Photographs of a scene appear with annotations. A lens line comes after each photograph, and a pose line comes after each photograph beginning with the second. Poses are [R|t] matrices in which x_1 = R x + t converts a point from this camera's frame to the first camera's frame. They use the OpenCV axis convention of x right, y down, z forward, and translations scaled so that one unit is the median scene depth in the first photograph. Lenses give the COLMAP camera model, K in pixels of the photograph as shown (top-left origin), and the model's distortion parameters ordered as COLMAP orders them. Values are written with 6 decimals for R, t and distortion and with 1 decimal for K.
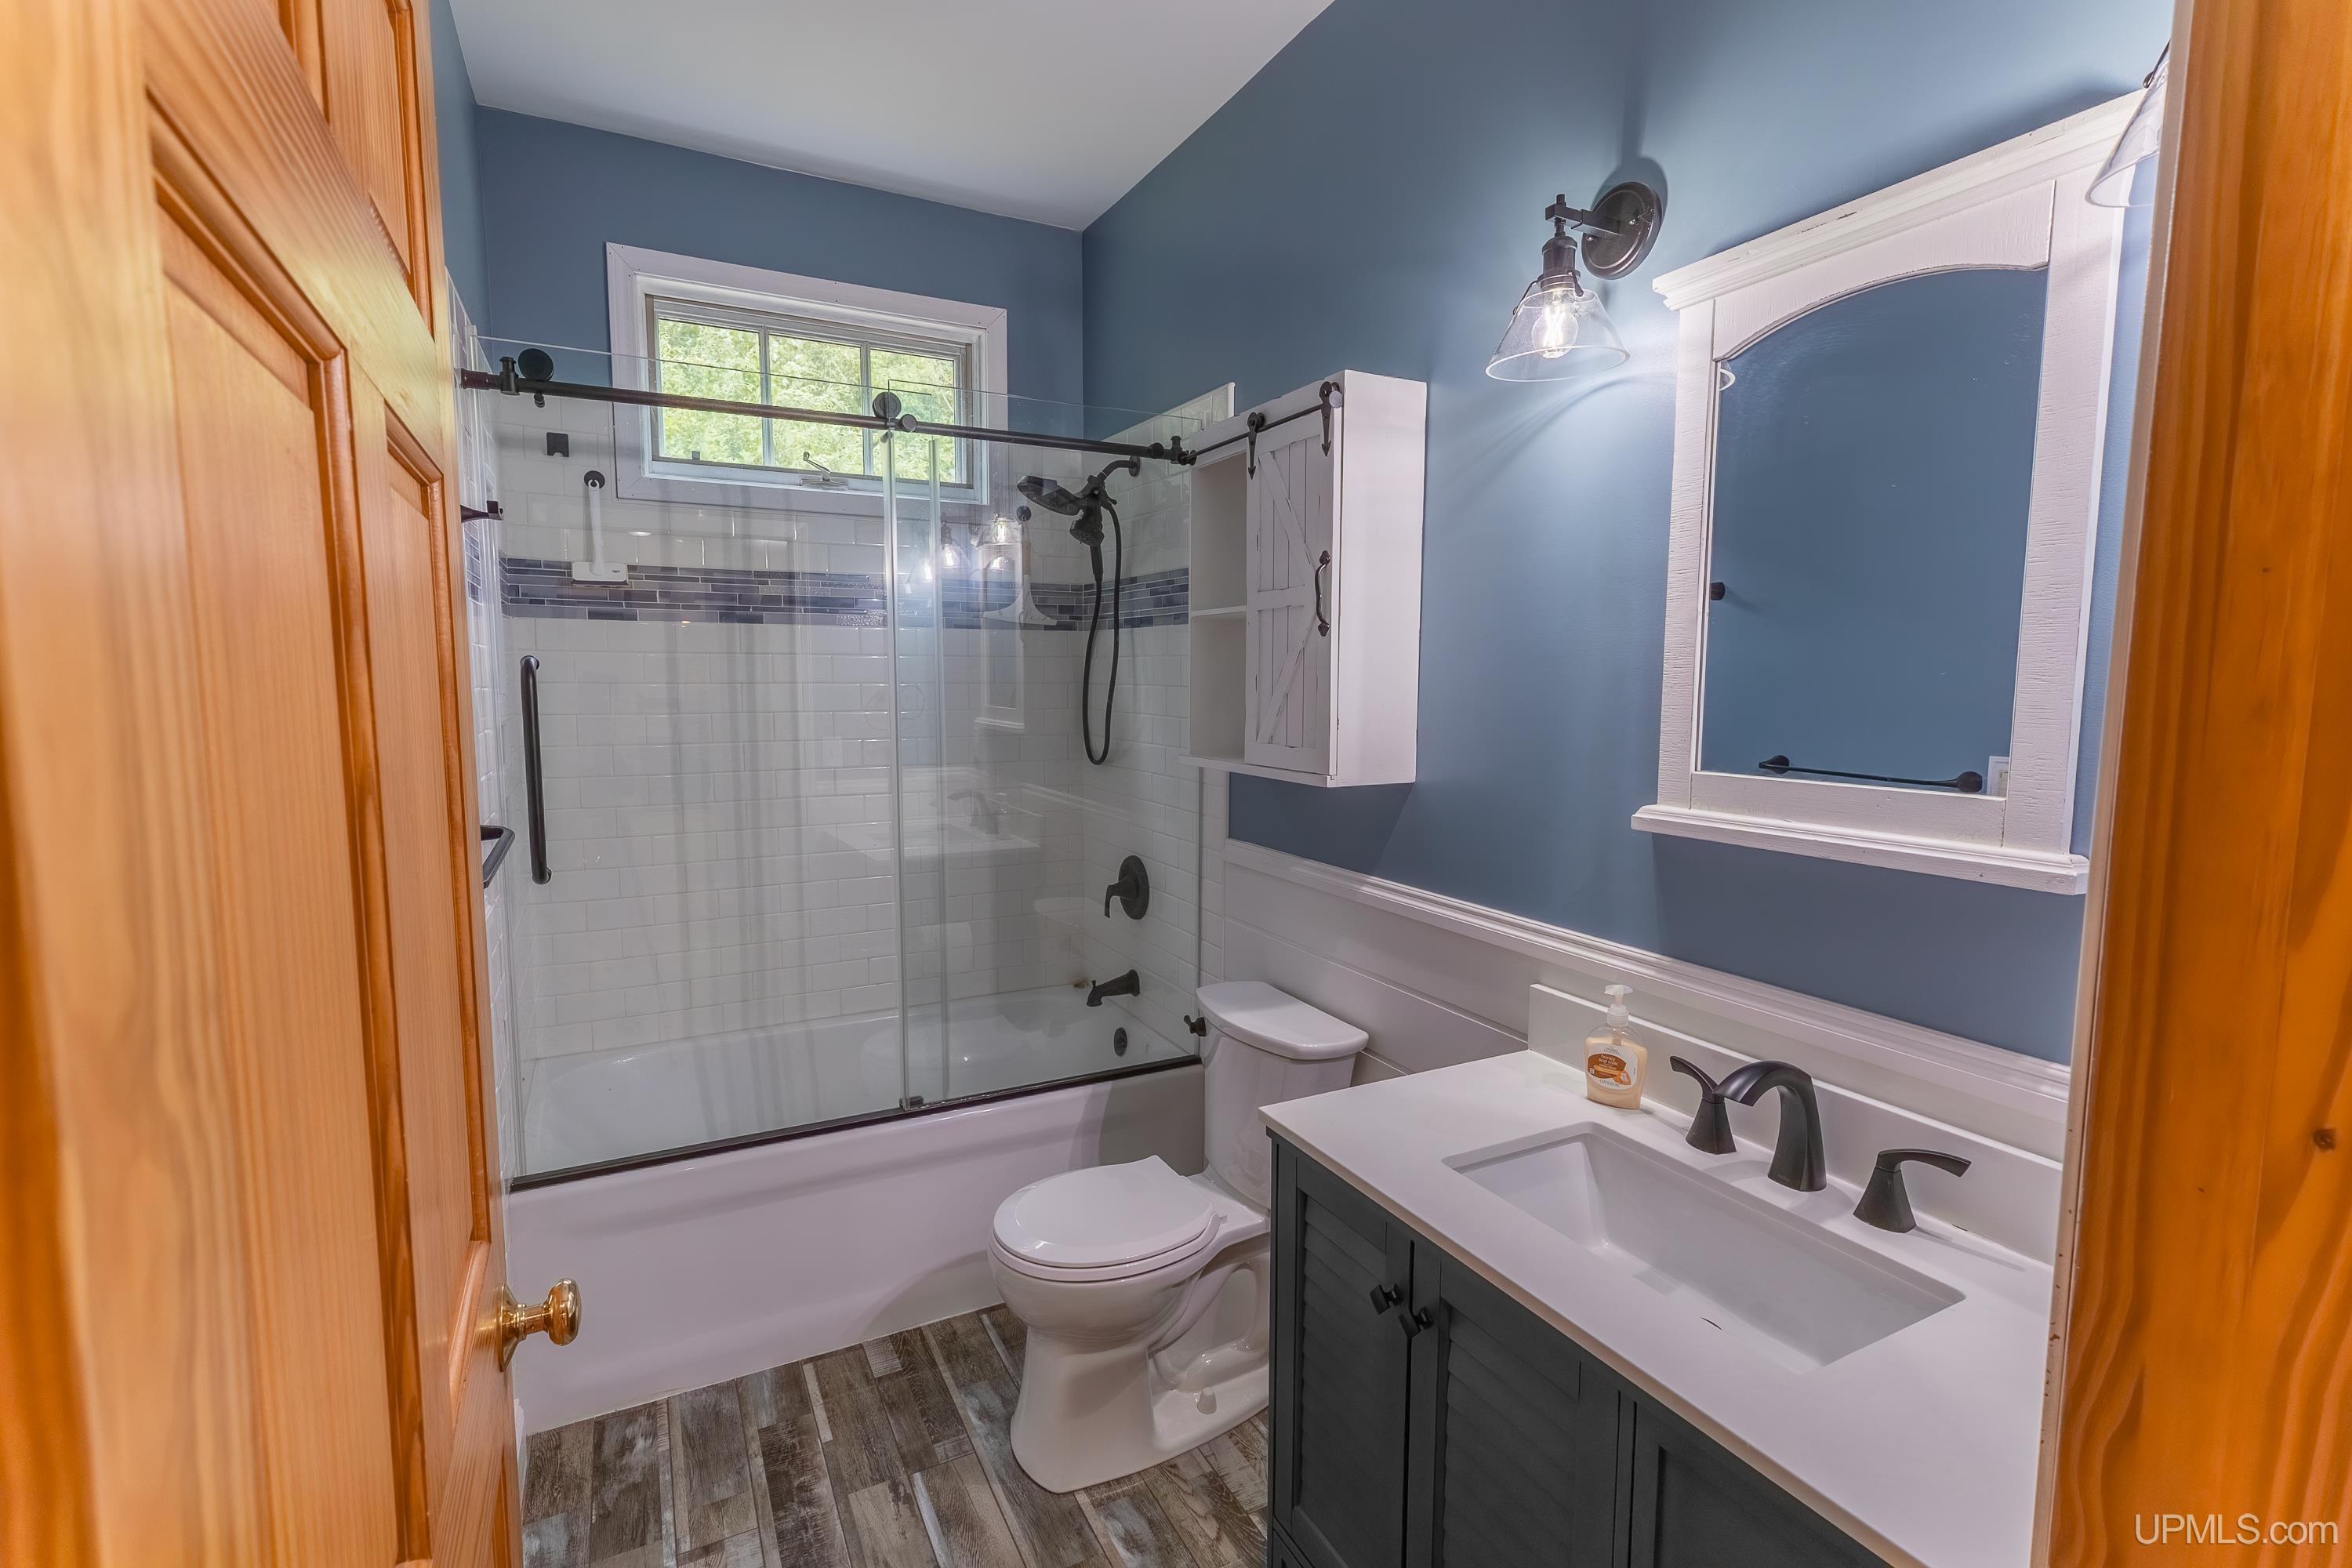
lens RADIAL K [[1069.3, 0, 1165.2], [0, 1069.3, 783.4], [0, 0, 1]] dist [0.000398, -0.000079]
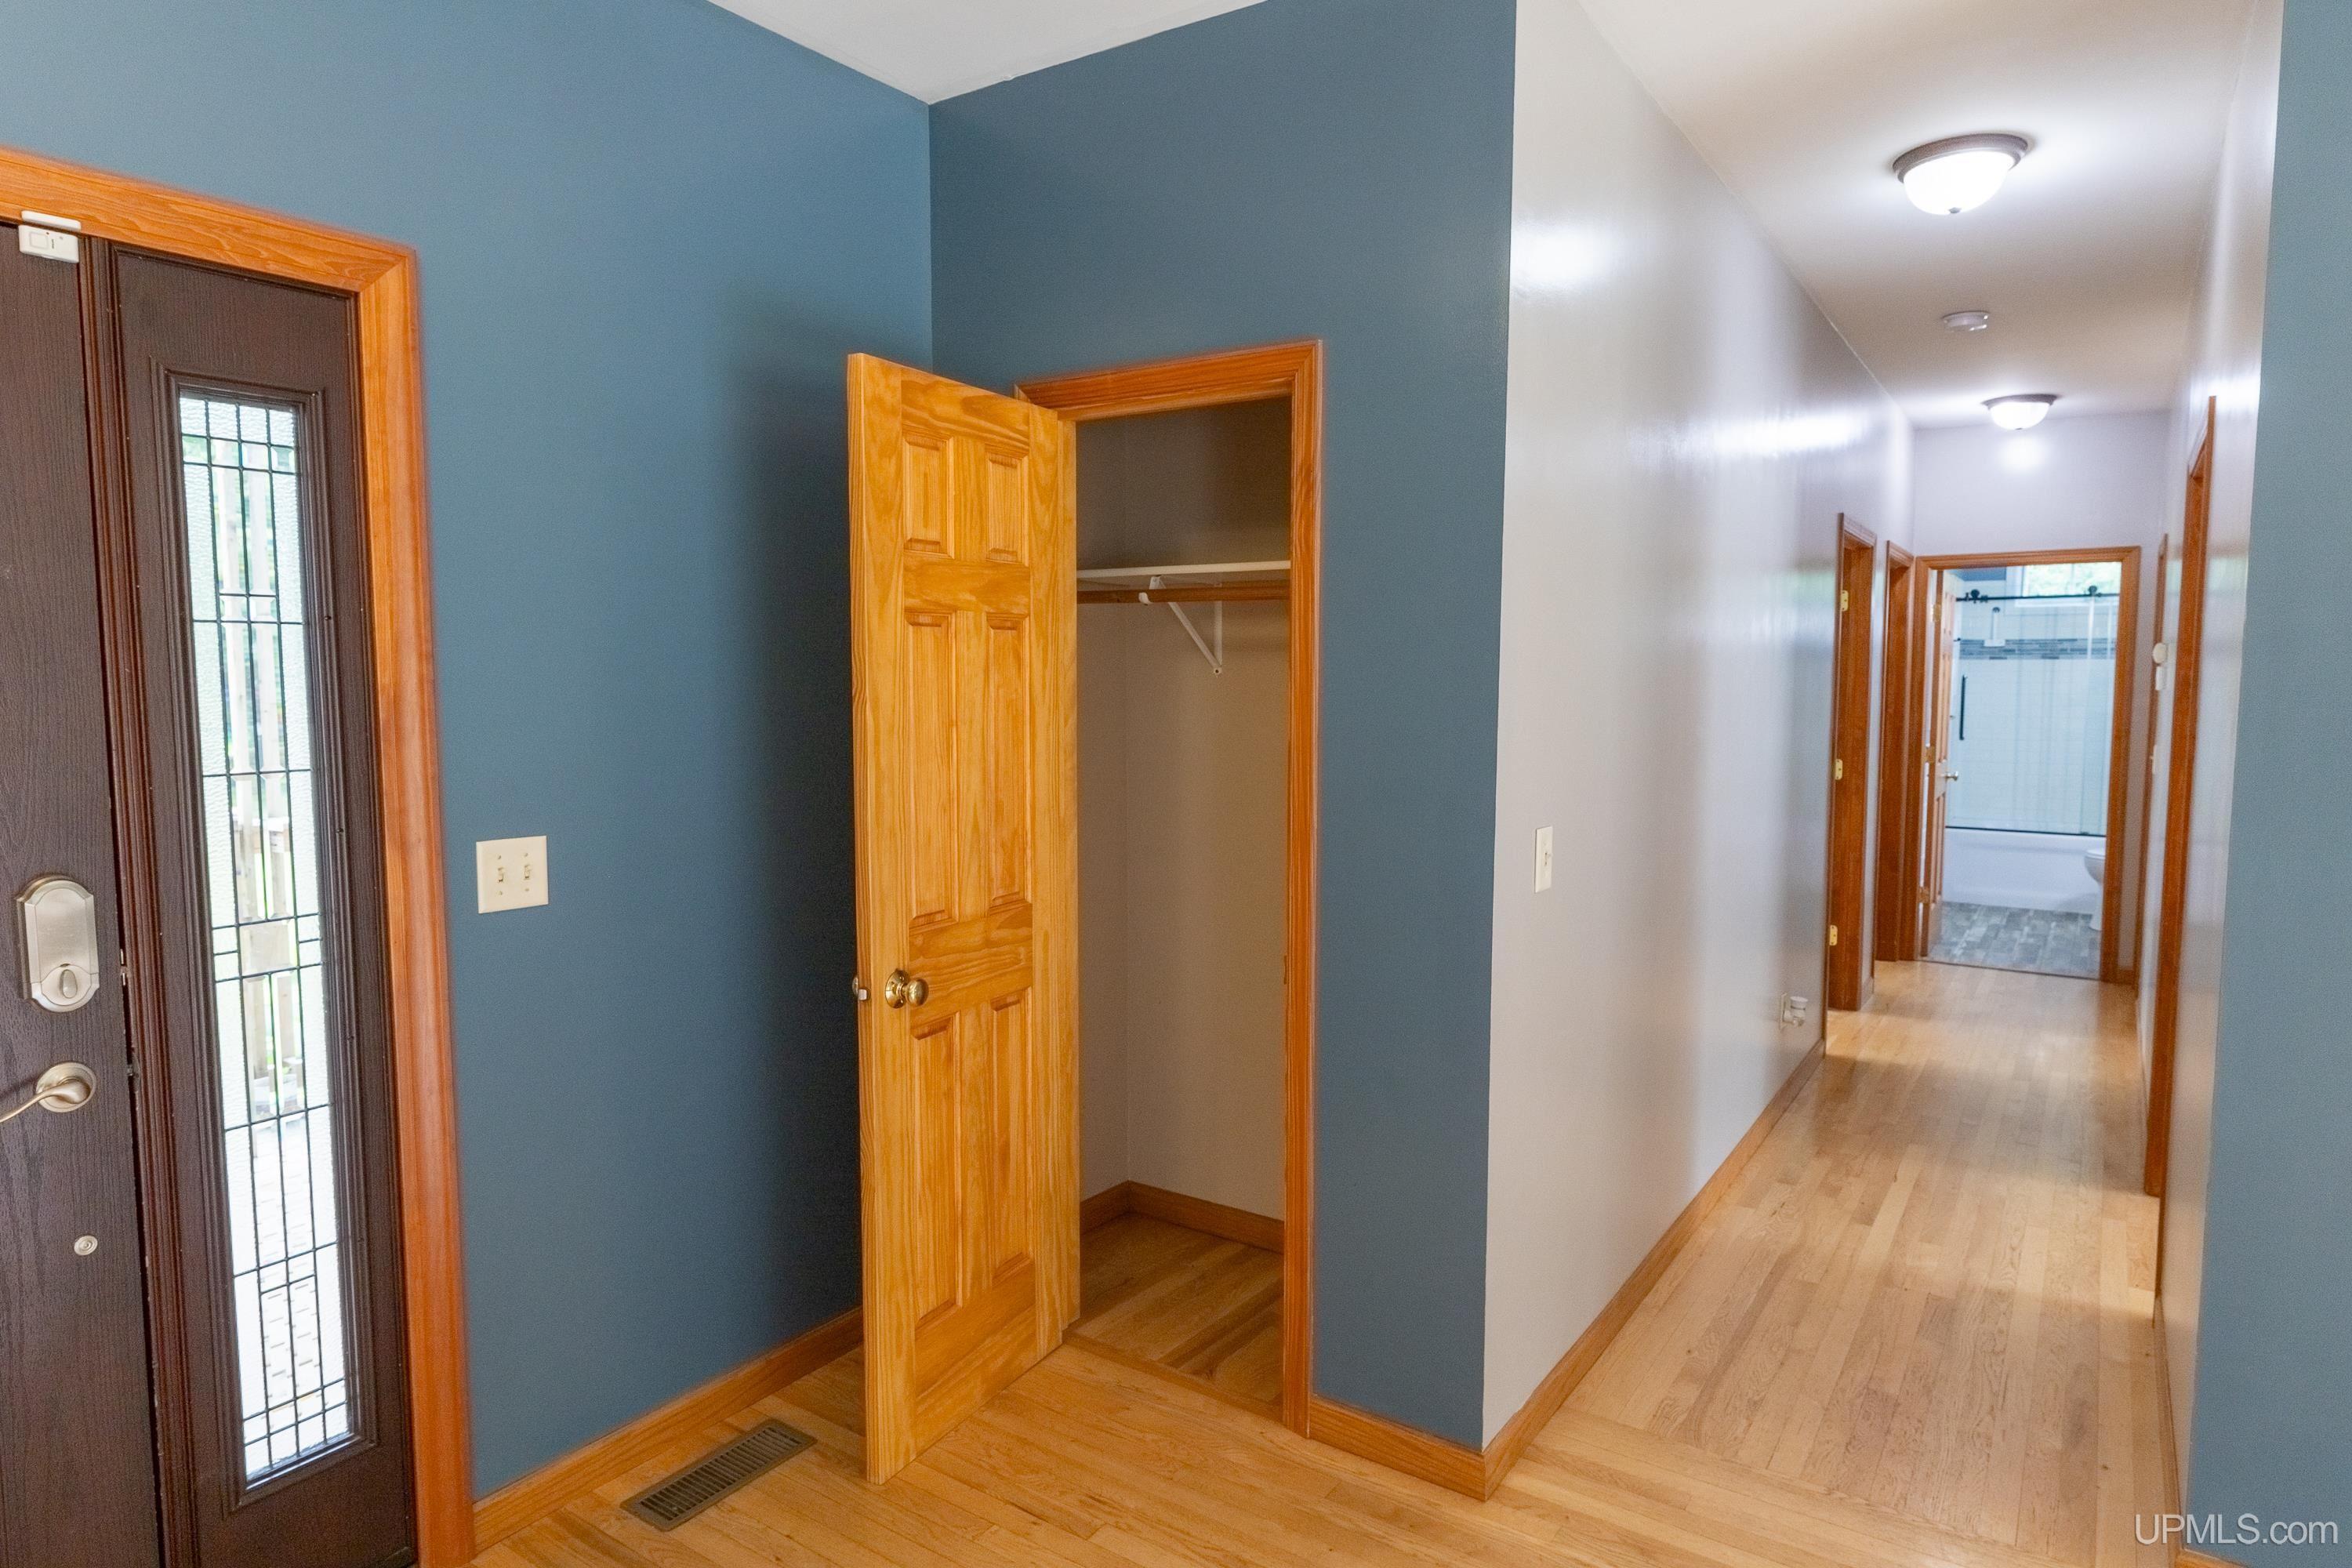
lens RADIAL K [[1391.2, 0, 1176.0], [0, 1391.2, 783.3], [0, 0, 1]] dist [-0.000447, 0.000587]
pose [[0.490050, 0.065266, -0.869248, 1.574406], [-0.080134, 0.996344, 0.029632, 0.225802], [0.868003, 0.055135, 0.493488, -2.577169]]
